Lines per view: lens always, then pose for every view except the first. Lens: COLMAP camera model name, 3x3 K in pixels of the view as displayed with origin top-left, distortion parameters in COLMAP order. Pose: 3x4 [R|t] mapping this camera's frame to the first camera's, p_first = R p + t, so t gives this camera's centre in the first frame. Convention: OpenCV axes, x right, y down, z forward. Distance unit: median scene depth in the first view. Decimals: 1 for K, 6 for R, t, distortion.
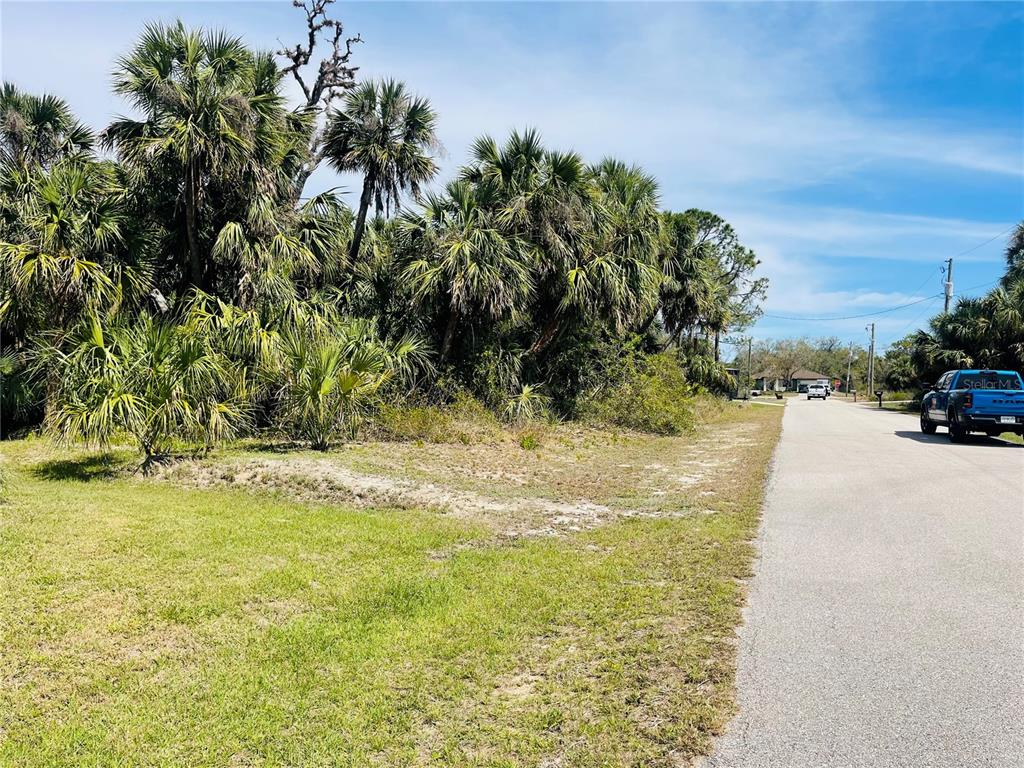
lens RADIAL K [[768.7, 0, 518.0], [0, 768.7, 388.6], [0, 0, 1]] dist [0.065668, -0.083774]
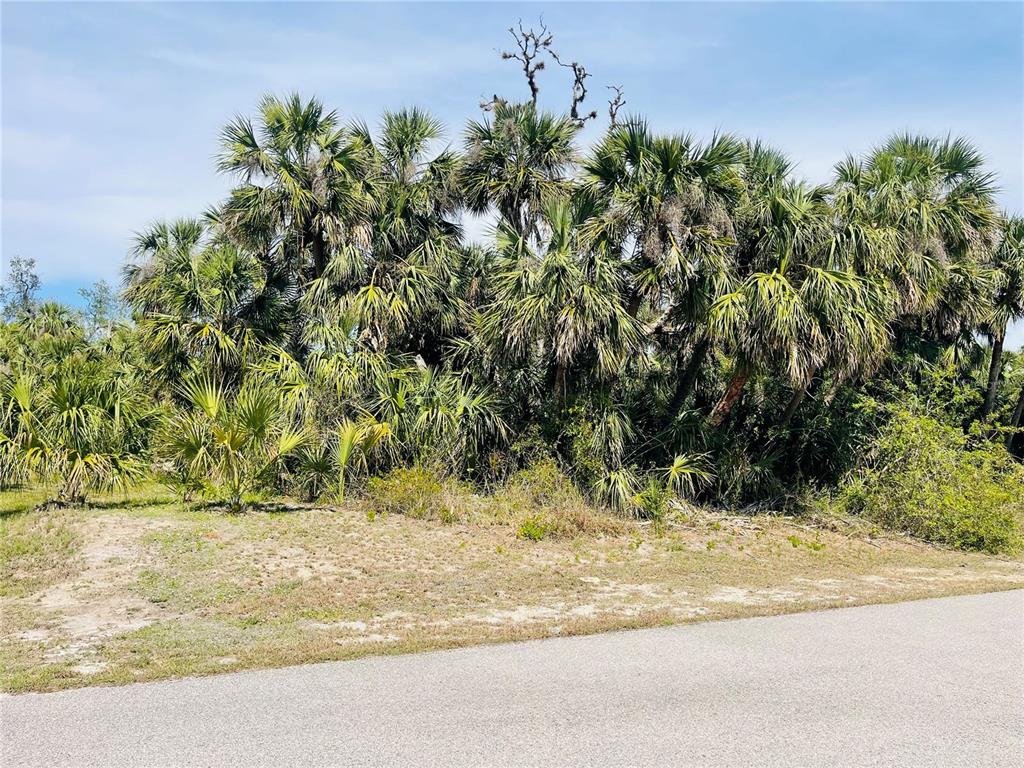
lens RADIAL K [[767.4, 0, 517.8], [0, 767.4, 384.9], [0, 0, 1]] dist [0.082761, -0.129199]
pose [[0.762670, -0.019506, -0.646493, 0.348647], [-0.042584, 0.995862, -0.080283, -0.004980], [0.645384, 0.088759, 0.758684, 0.307407]]
